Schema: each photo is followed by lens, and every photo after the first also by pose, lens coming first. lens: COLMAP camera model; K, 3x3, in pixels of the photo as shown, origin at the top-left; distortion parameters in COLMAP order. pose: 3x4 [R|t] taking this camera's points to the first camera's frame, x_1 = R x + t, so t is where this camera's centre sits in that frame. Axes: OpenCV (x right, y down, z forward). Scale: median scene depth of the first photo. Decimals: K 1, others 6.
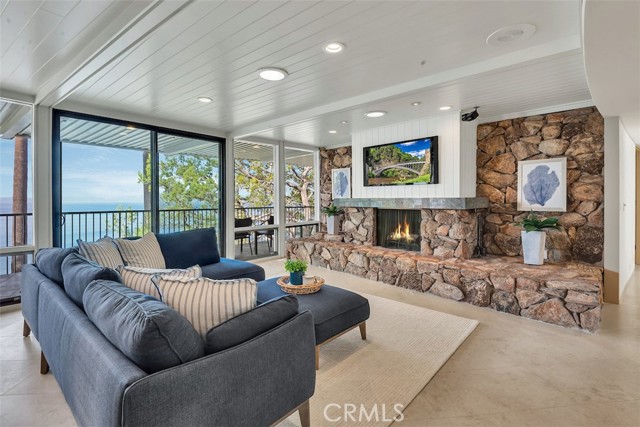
lens RADIAL K [[323.2, 0, 321.2], [0, 323.2, 198.5], [0, 0, 1]] dist [0.002457, 0.000175]
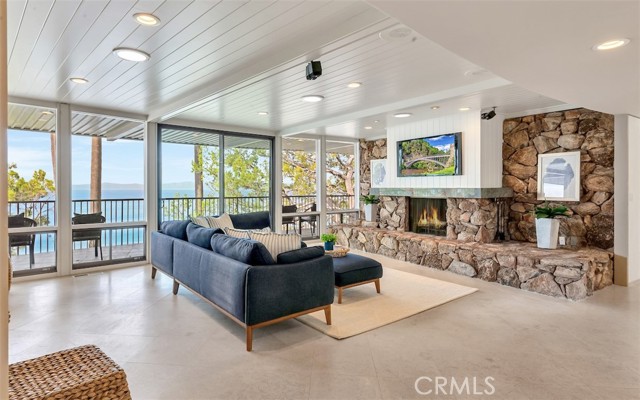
lens RADIAL K [[328.4, 0, 319.8], [0, 328.4, 185.8], [0, 0, 1]] dist [0.015999, 0.000071]
pose [[0.990367, 0.002297, -0.138452, 0.035922], [-0.002853, 0.999989, -0.003813, -0.003700], [0.138441, 0.004171, 0.990362, -0.185114]]
